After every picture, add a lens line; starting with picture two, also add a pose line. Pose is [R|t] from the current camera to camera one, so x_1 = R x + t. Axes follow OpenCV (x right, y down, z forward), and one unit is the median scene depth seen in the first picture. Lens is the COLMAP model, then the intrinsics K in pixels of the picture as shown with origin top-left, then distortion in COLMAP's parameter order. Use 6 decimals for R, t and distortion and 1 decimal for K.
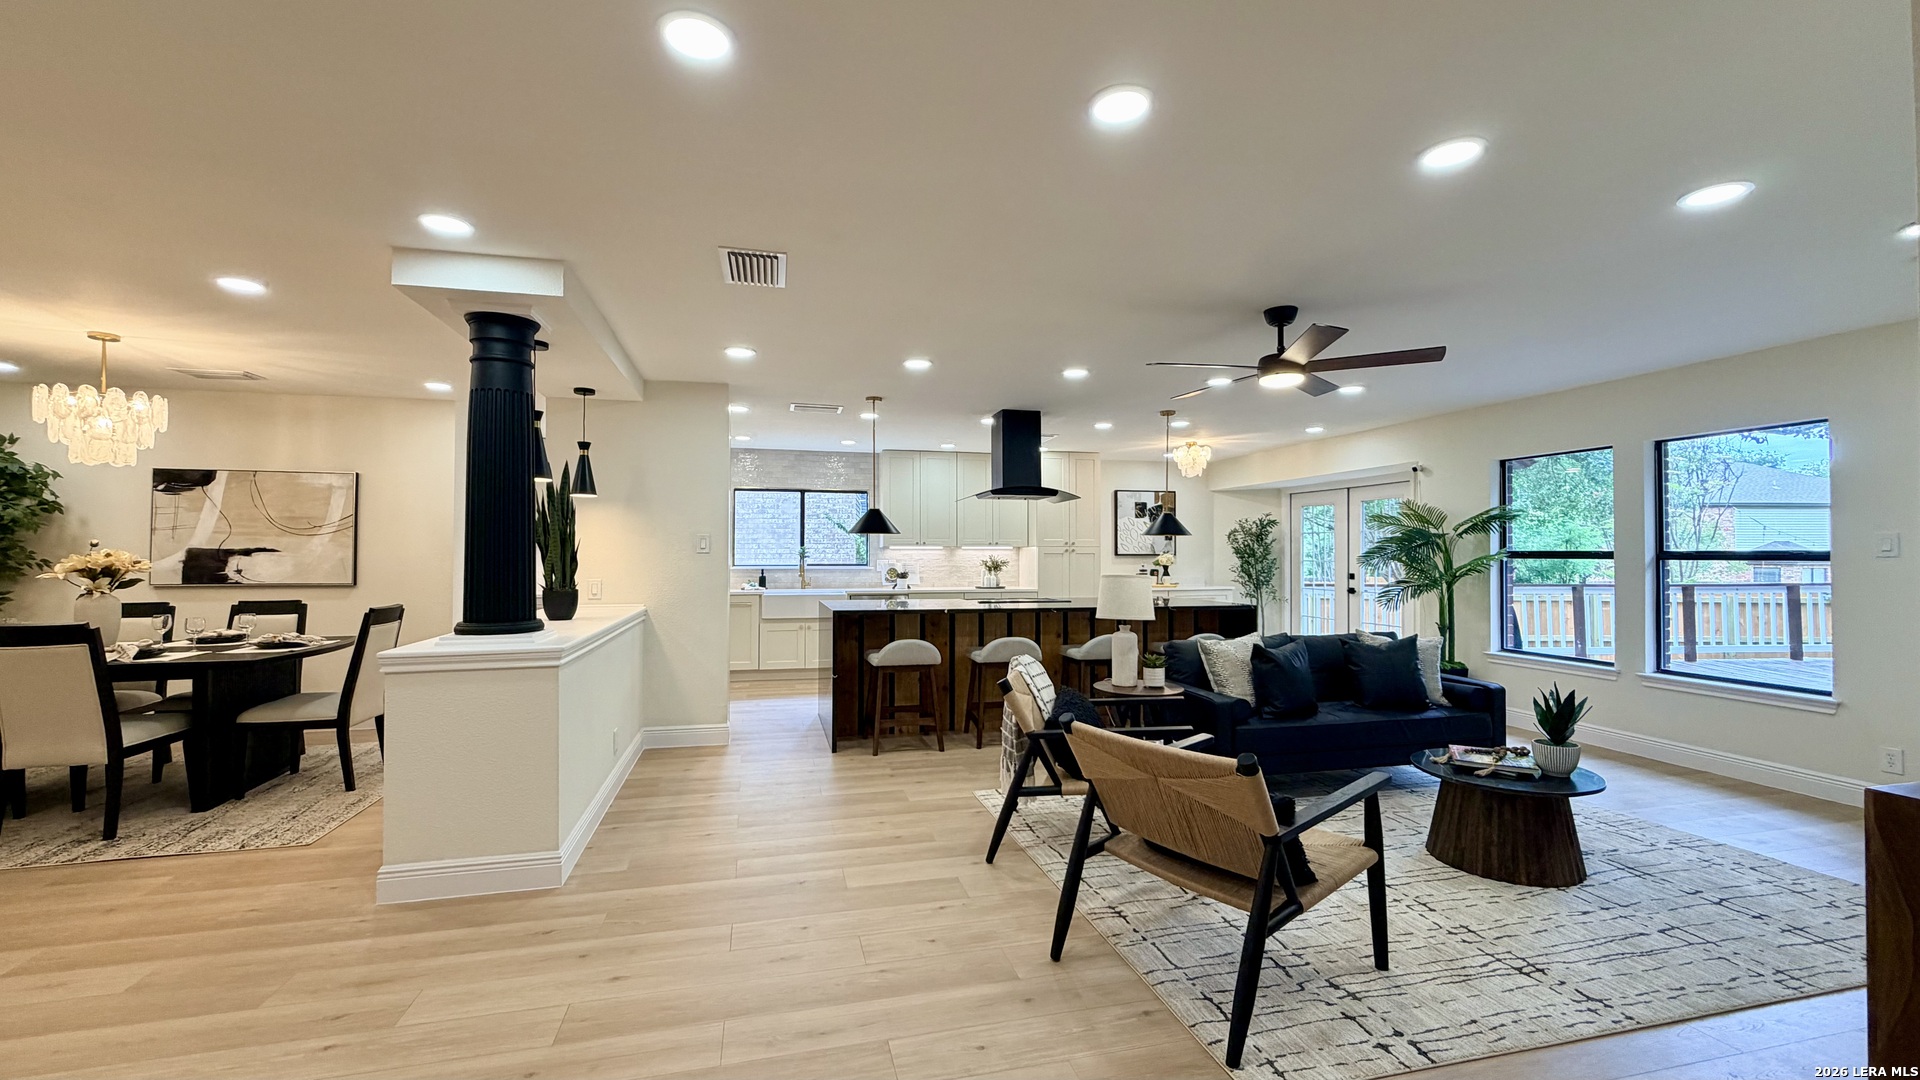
lens RADIAL K [[768.2, 0, 953.9], [0, 768.2, 542.9], [0, 0, 1]] dist [0.001037, -0.000084]
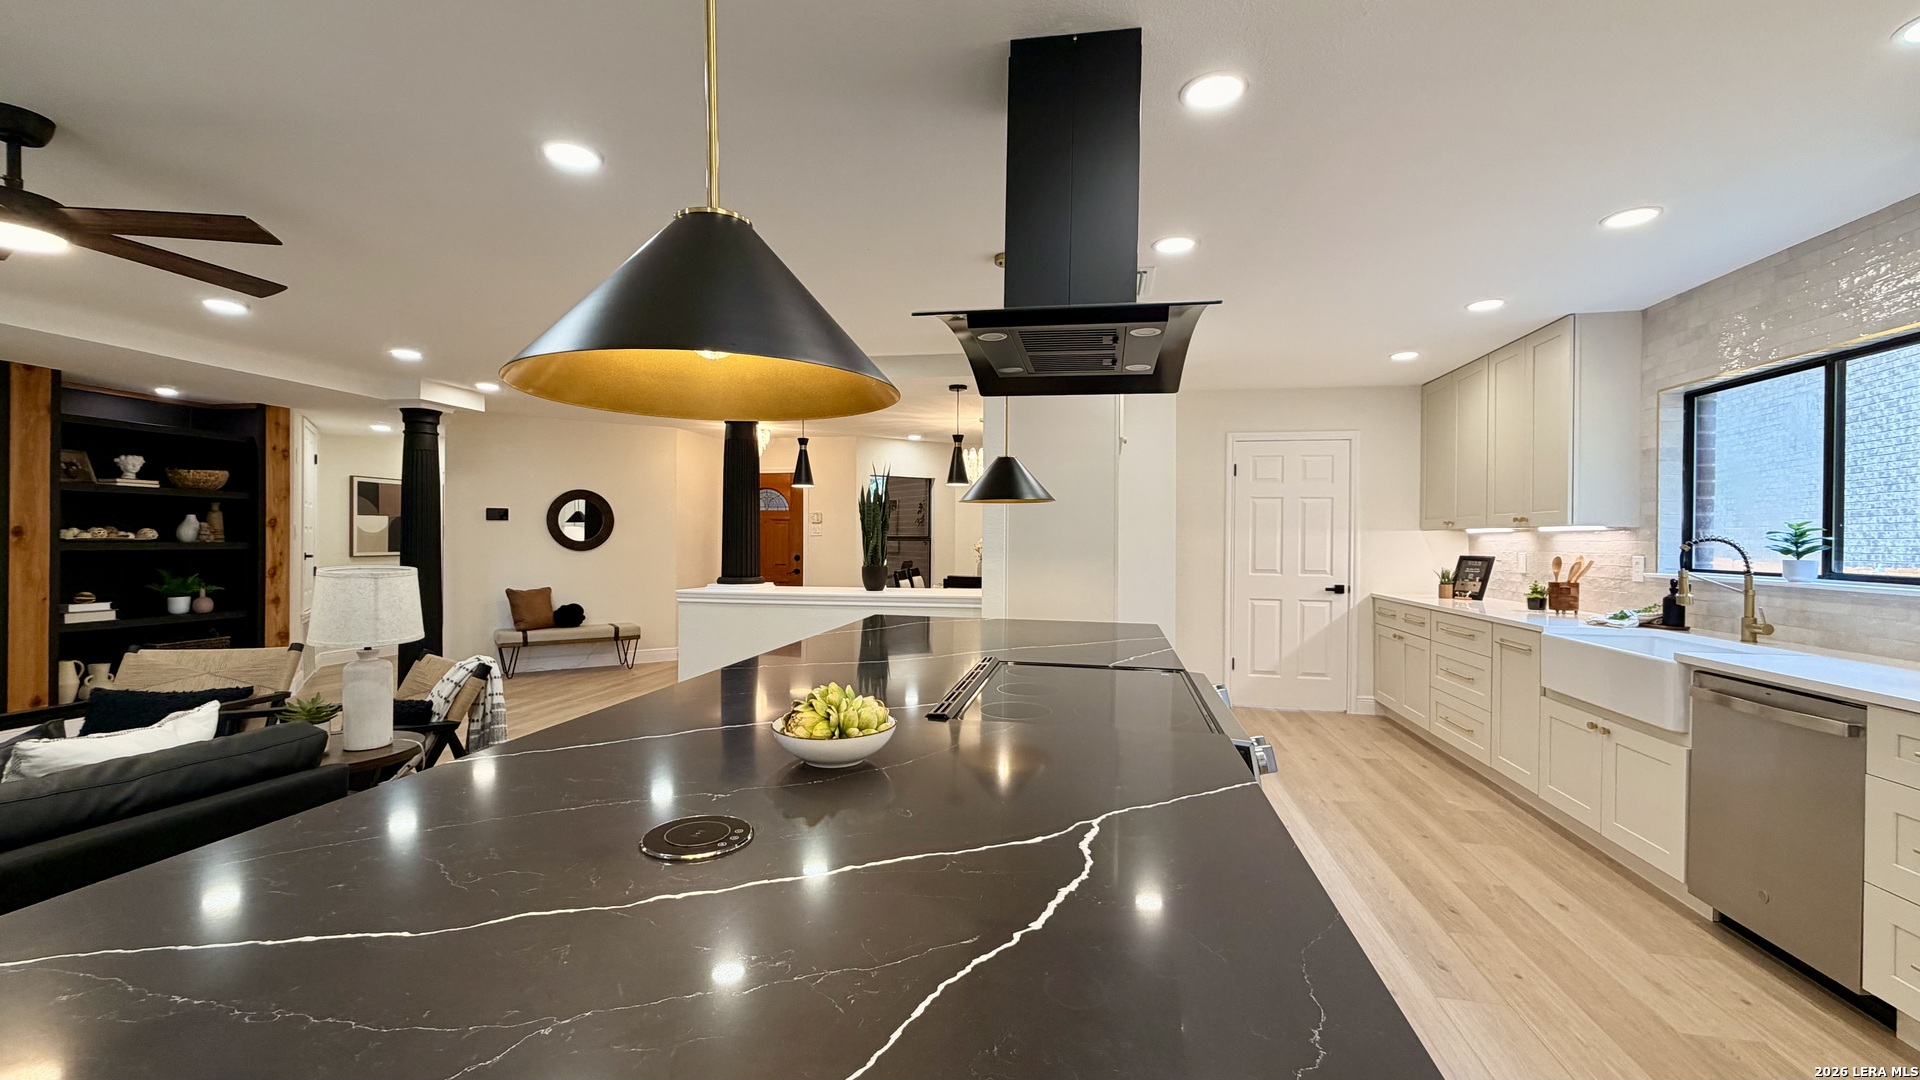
lens RADIAL K [[768.2, 0, 954.9], [0, 768.2, 539.3], [0, 0, 1]] dist [0.001037, -0.000084]
pose [[-0.418438, -0.002420, -0.908242, 0.437483], [0.005806, 0.999969, -0.005339, 0.018516], [0.908227, -0.007508, -0.418411, 1.260793]]
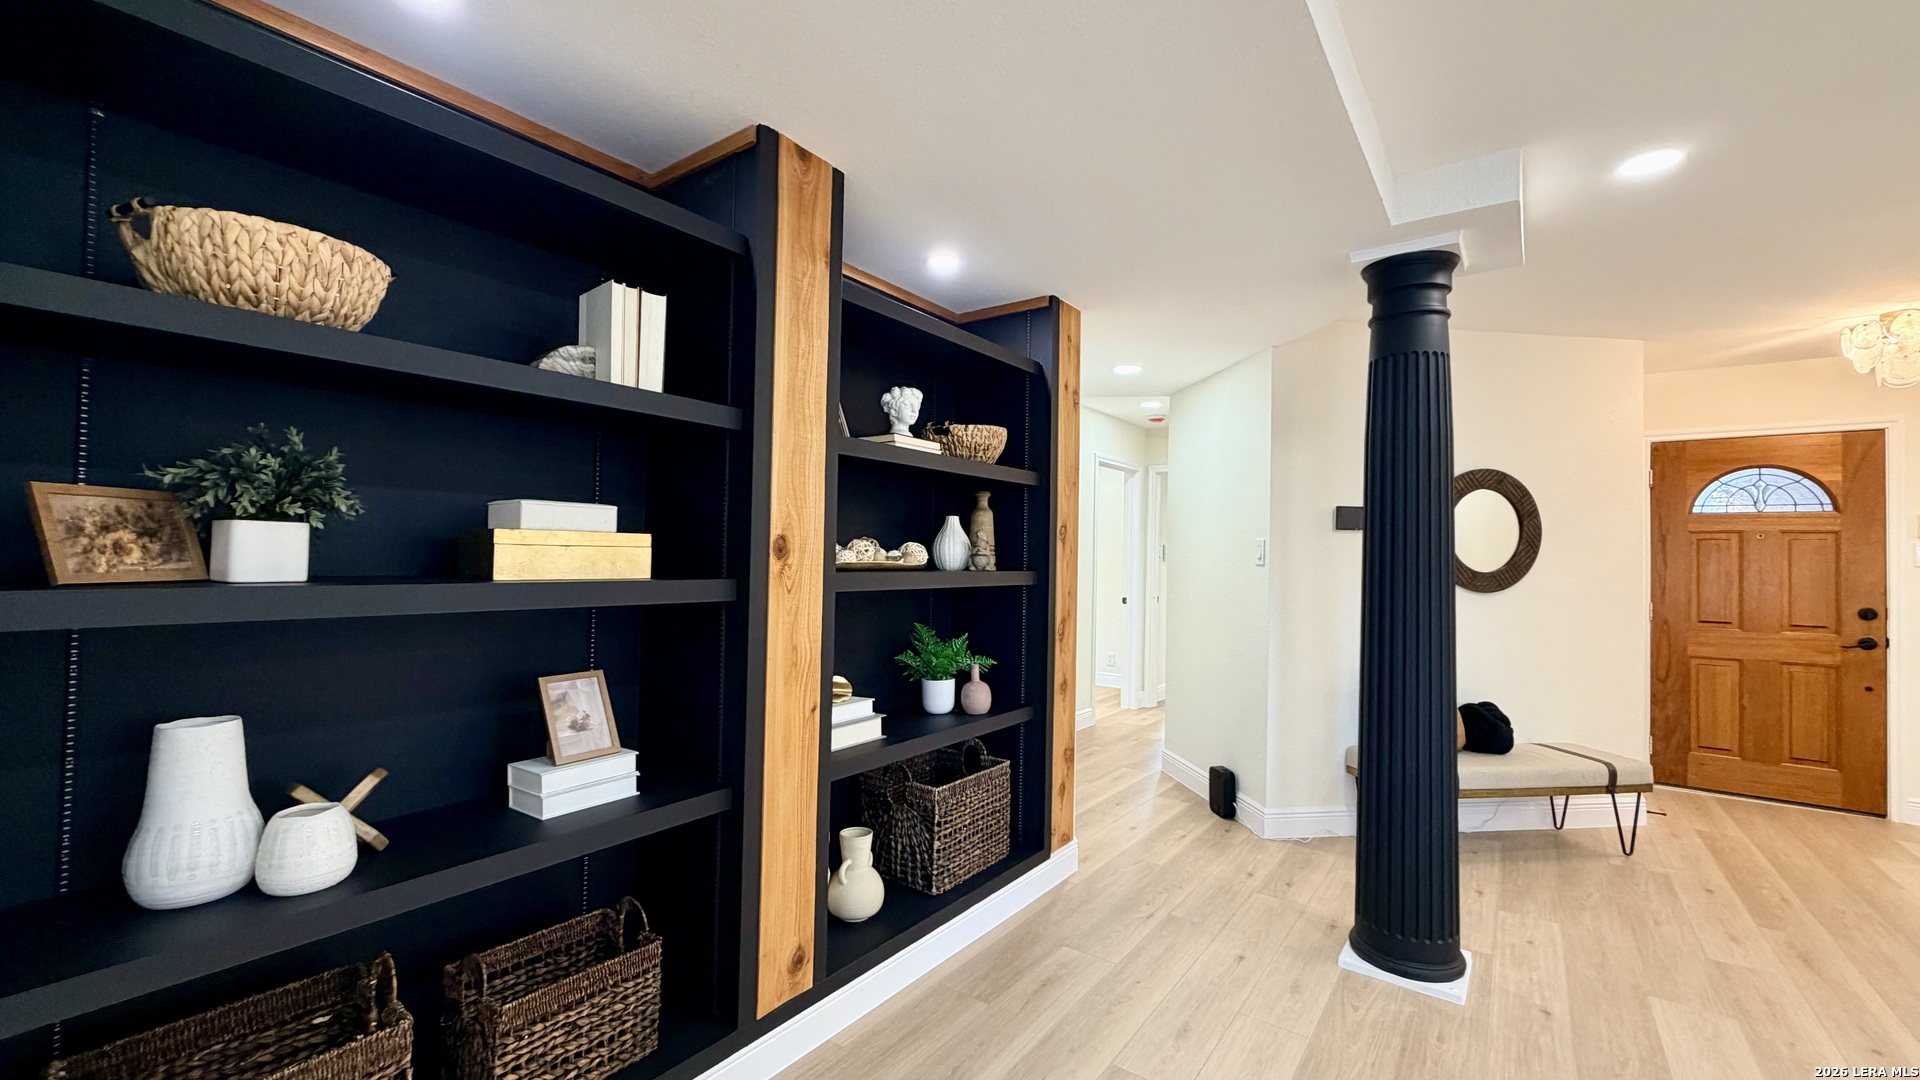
lens RADIAL K [[768.2, 0, 953.4], [0, 768.2, 540.0], [0, 0, 1]] dist [0.001037, -0.000084]
pose [[-0.769955, -0.025515, -0.637588, 0.260631], [-0.010213, 0.999565, -0.027667, 0.004770], [0.638017, -0.014791, -0.769880, 0.283791]]
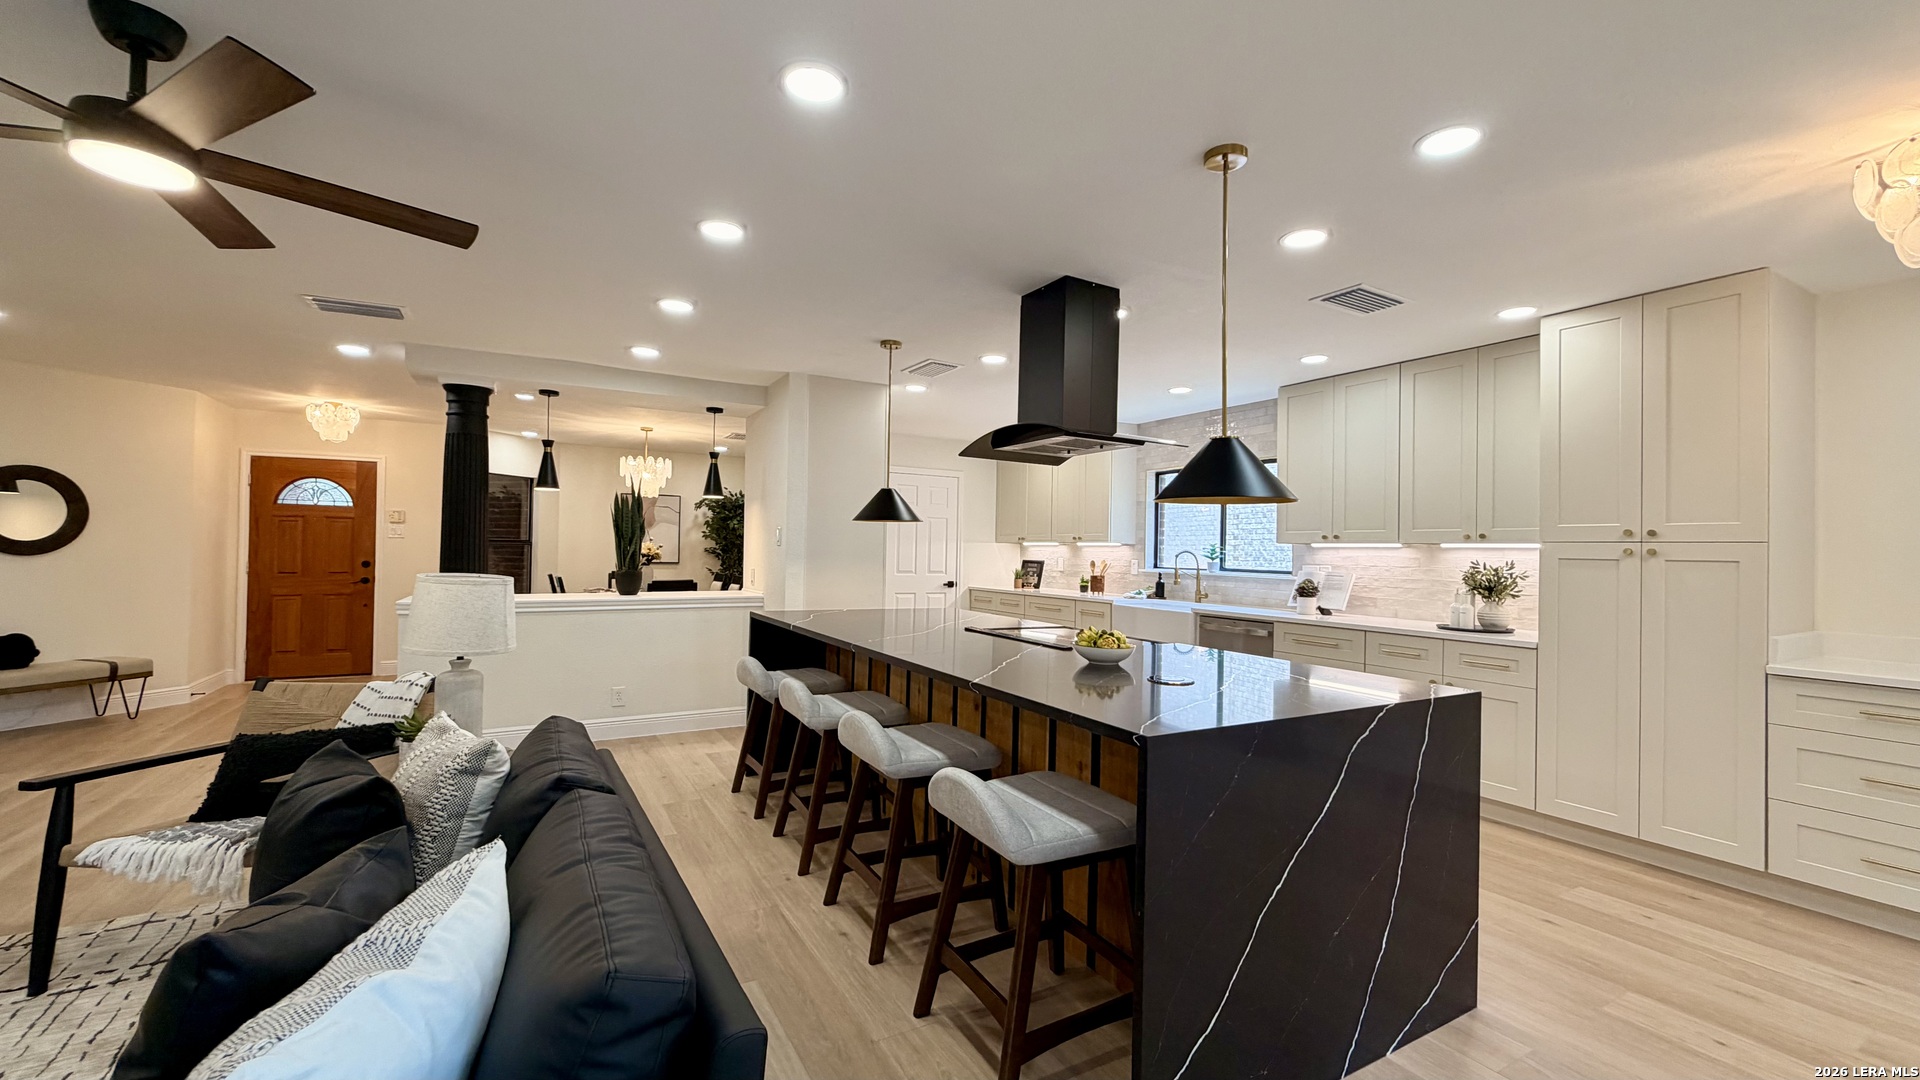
lens RADIAL K [[768.2, 0, 953.7], [0, 768.2, 541.9], [0, 0, 1]] dist [0.001037, -0.000084]
pose [[0.270403, -0.005264, -0.962733, 0.676082], [-0.003891, 0.999971, -0.006561, 0.013318], [0.962739, 0.005520, 0.270374, 0.903237]]
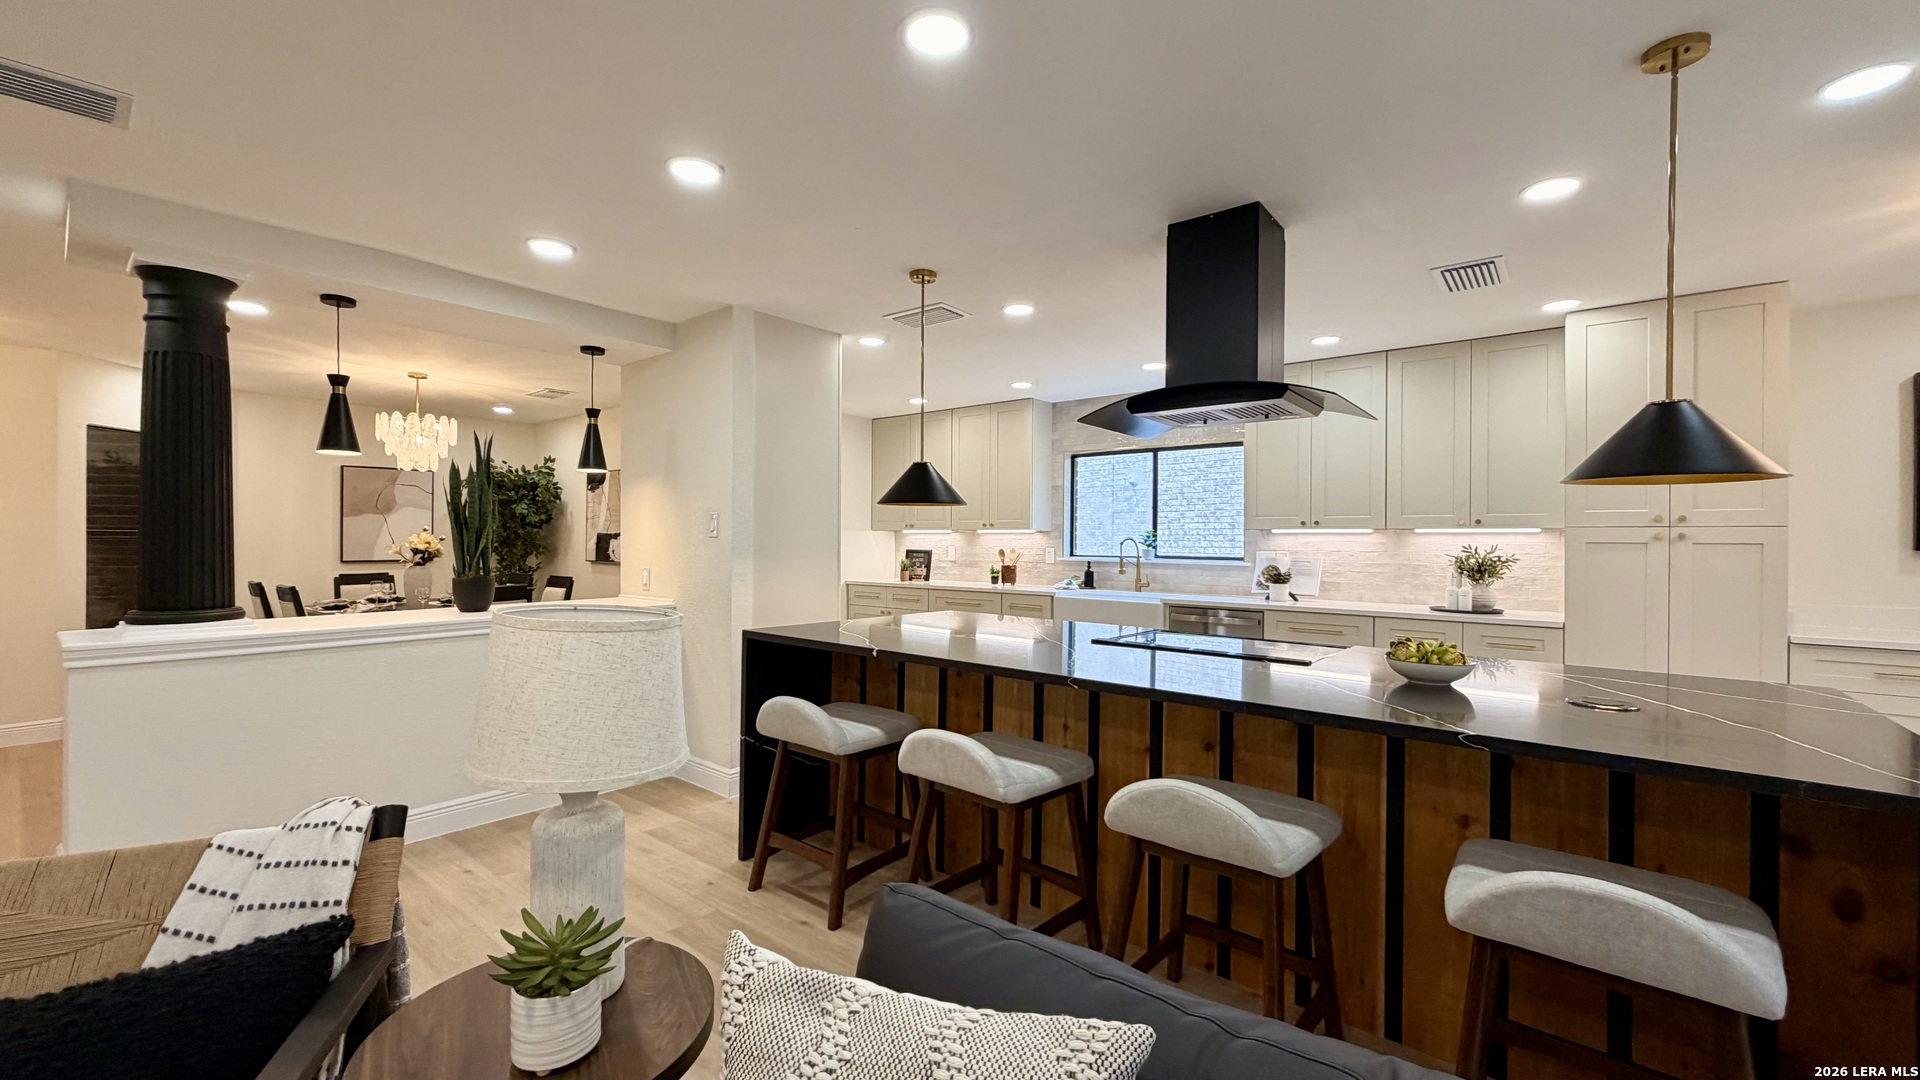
lens RADIAL K [[768.2, 0, 954.3], [0, 768.2, 542.0], [0, 0, 1]] dist [0.001037, -0.000084]
pose [[0.596335, 0.006438, -0.802710, 0.403052], [0.004951, 0.999919, 0.011698, 0.009754], [0.802720, -0.010950, 0.596255, 0.704133]]
